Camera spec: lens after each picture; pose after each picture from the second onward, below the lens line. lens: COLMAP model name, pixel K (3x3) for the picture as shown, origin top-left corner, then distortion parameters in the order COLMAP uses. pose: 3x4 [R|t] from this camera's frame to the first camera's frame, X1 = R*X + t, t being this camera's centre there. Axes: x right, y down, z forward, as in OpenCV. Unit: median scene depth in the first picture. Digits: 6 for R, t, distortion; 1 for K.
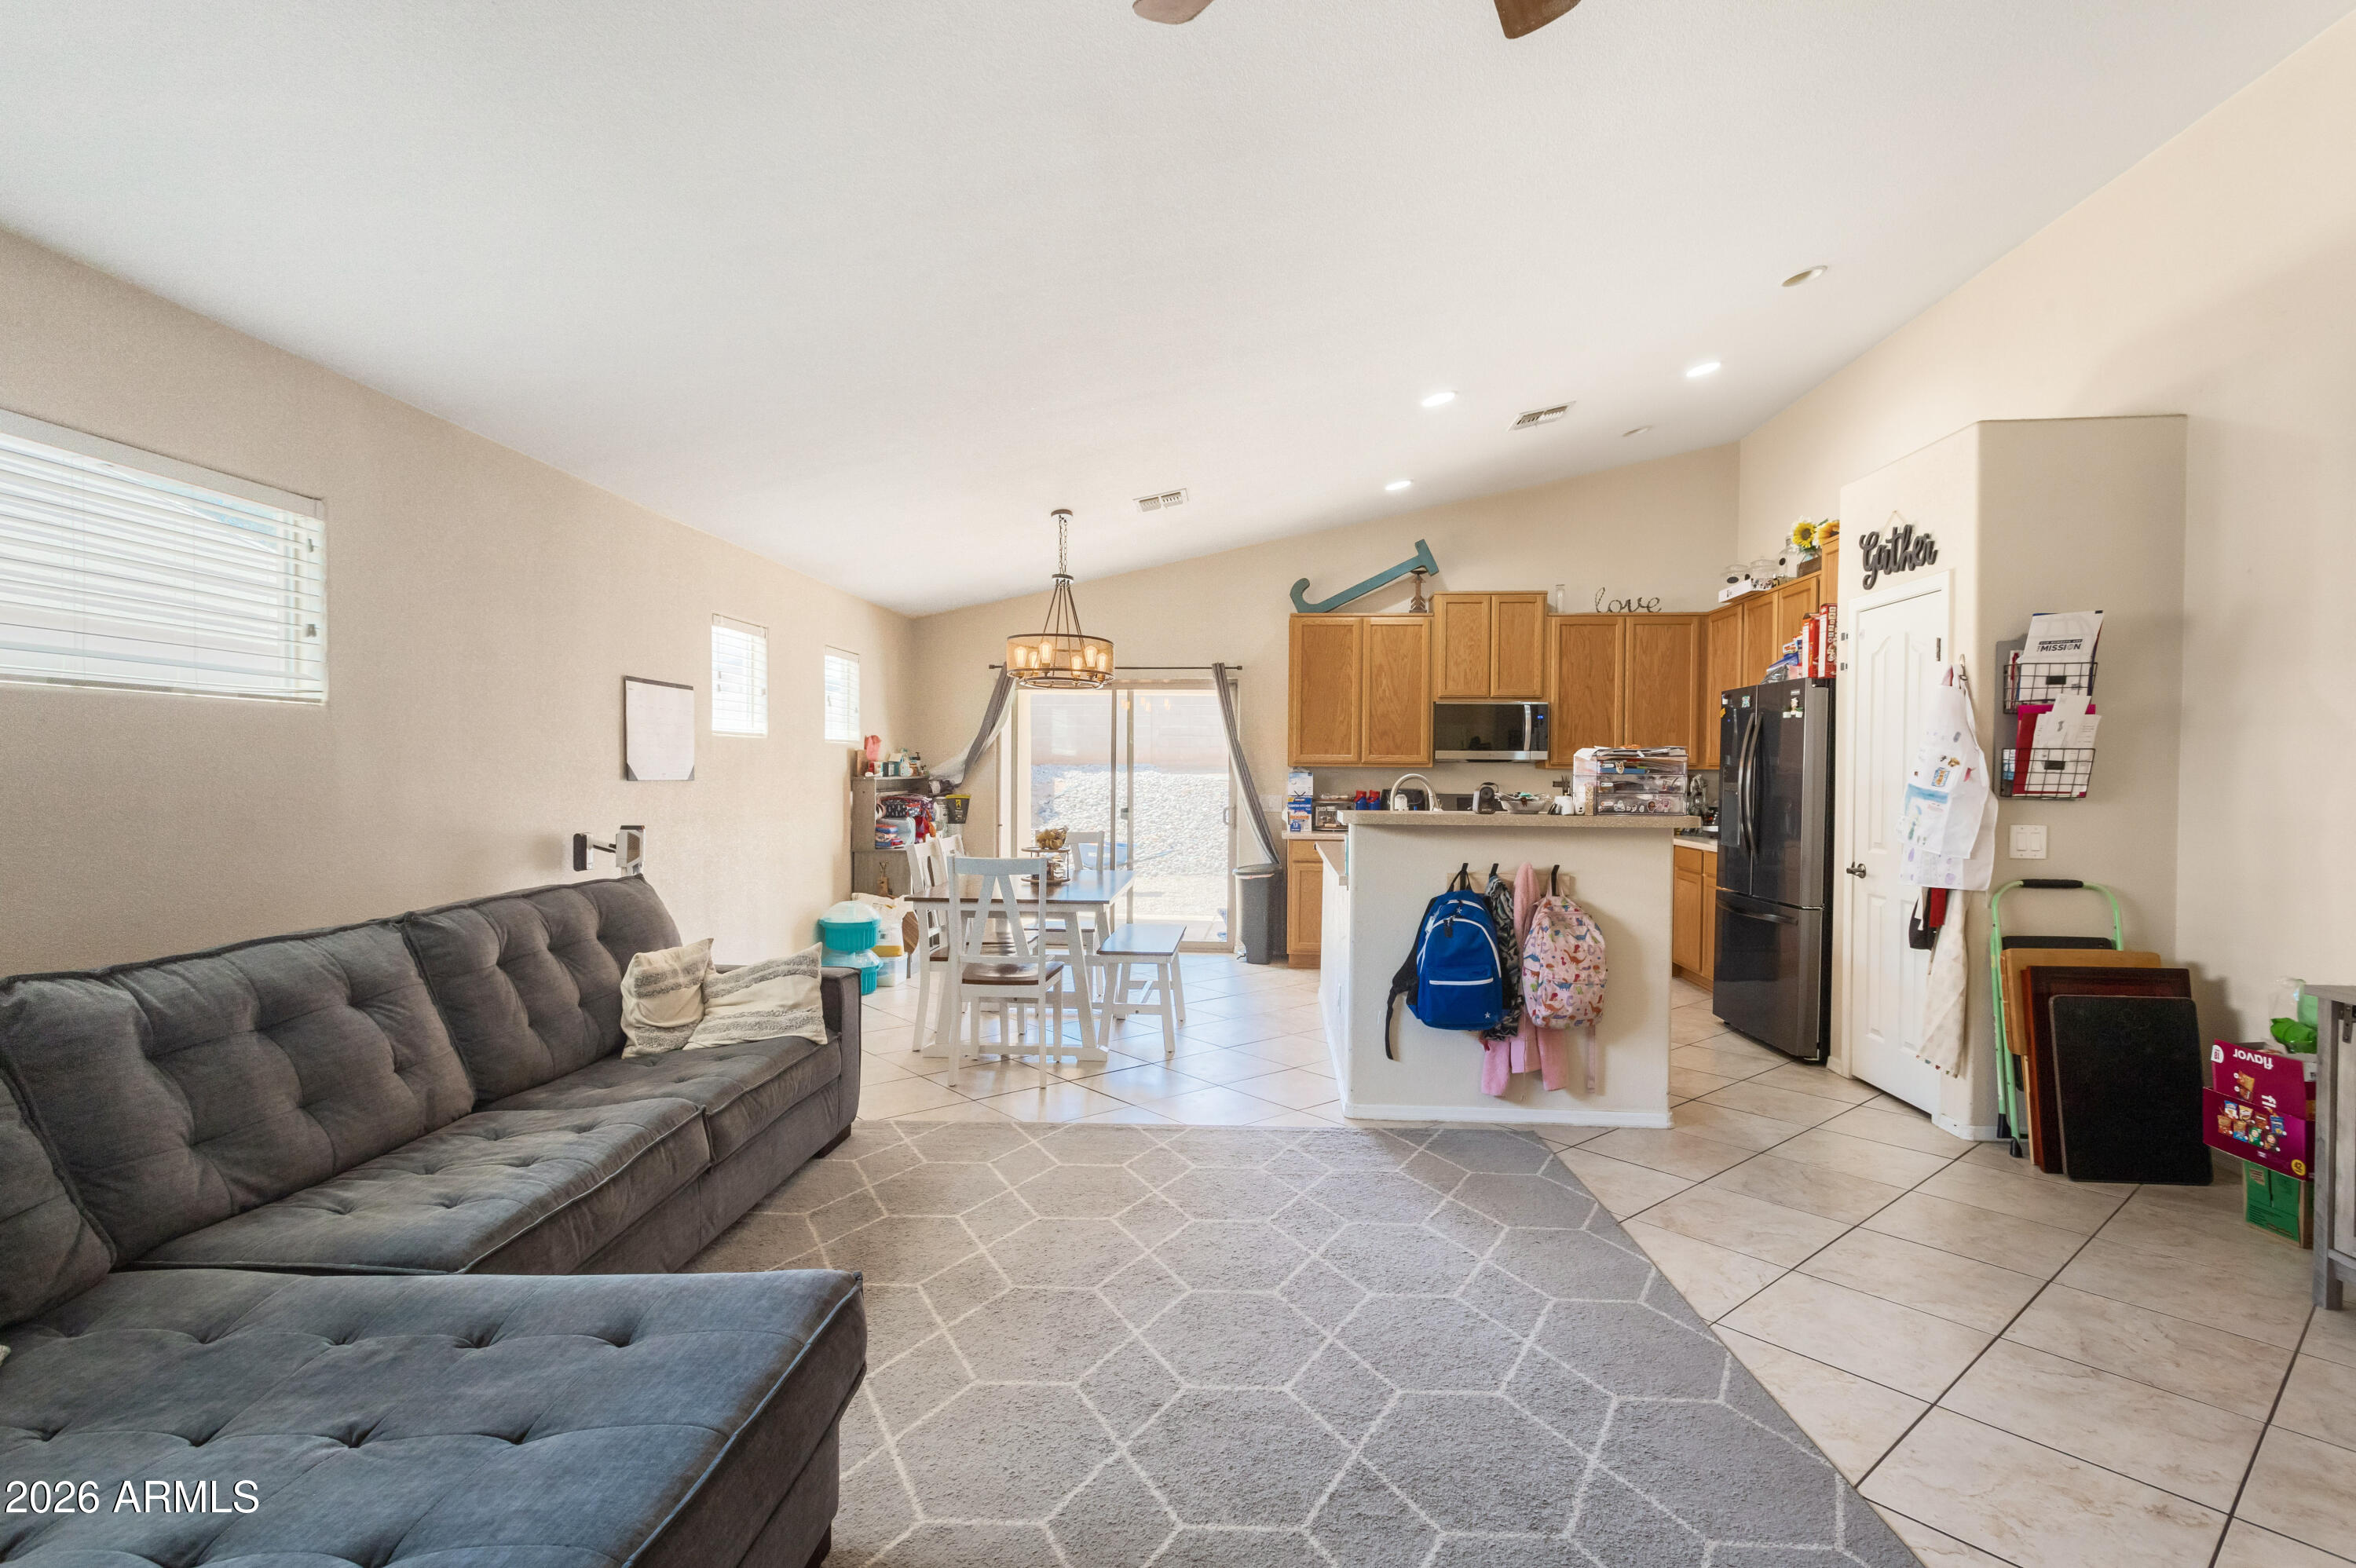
lens RADIAL K [[1131.8, 0, 1172.1], [0, 1131.8, 785.4], [0, 0, 1]] dist [0.011423, 0.001366]
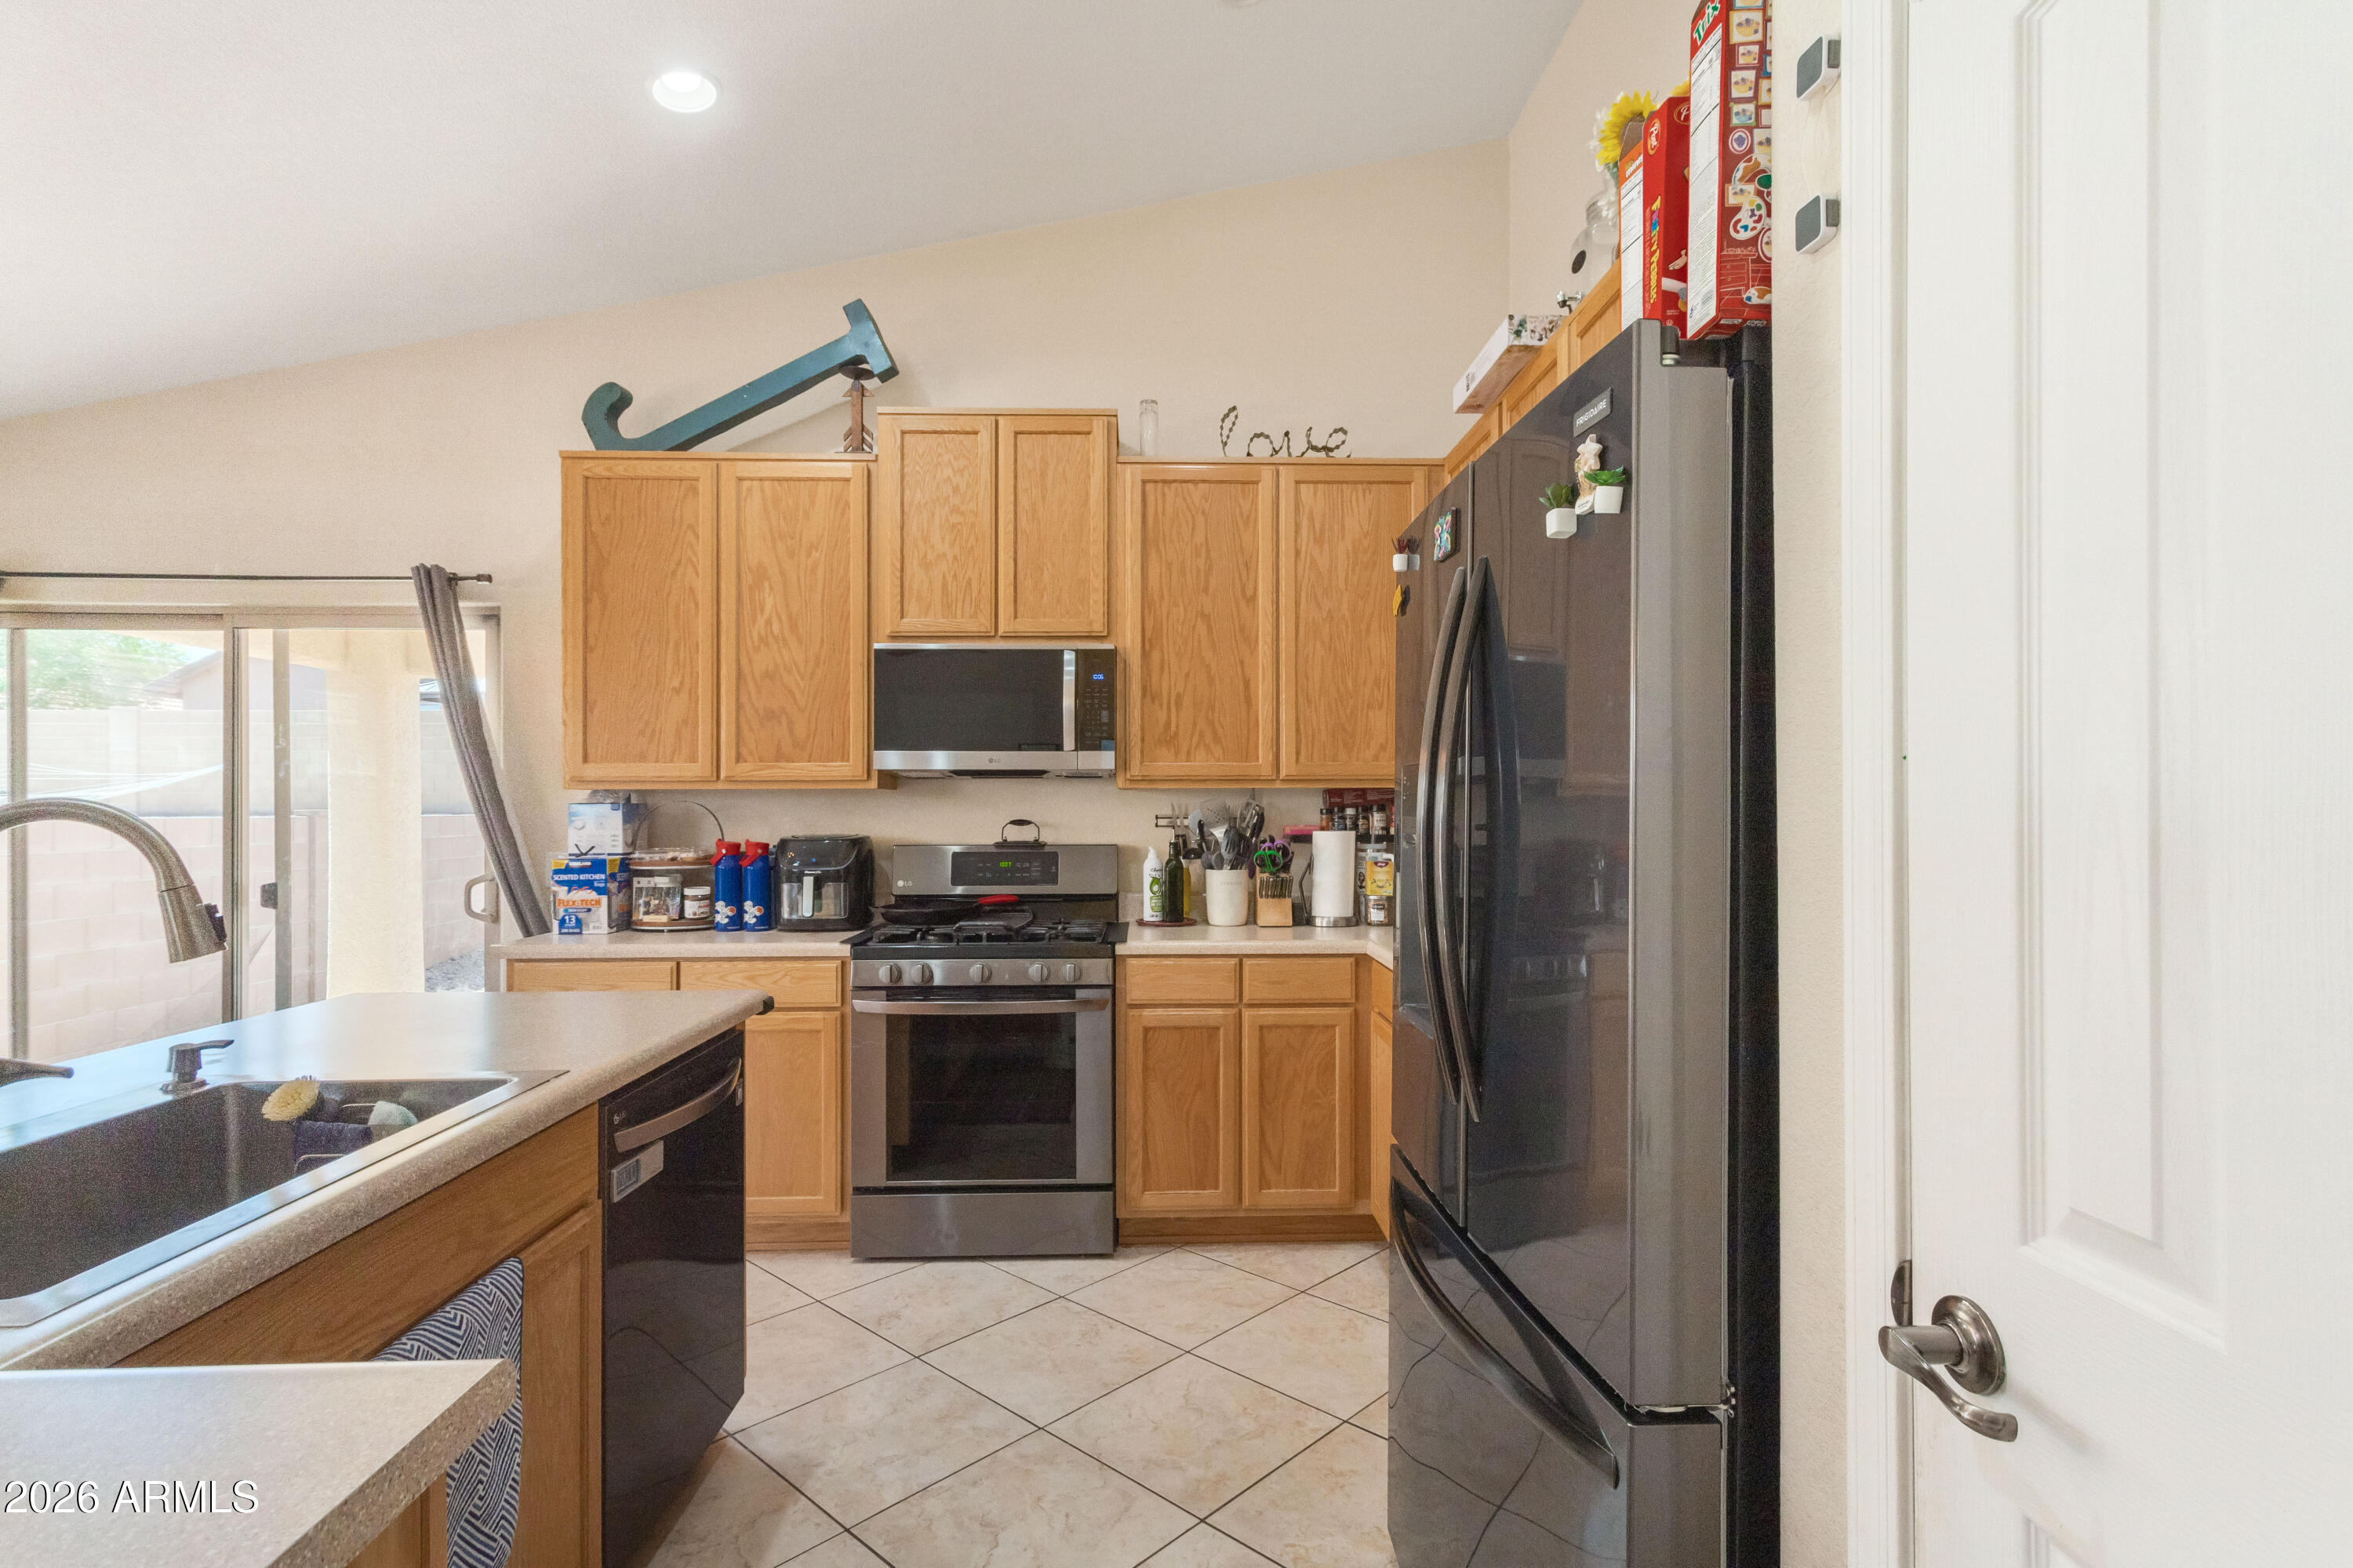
lens RADIAL K [[1130.5, 0, 1166.0], [0, 1130.5, 803.7], [0, 0, 1]] dist [0.011423, 0.001366]
pose [[0.994127, -0.010552, 0.107705, 0.424377], [0.012114, 0.999831, -0.013864, -0.003035], [-0.107541, 0.015087, 0.994086, 0.759440]]
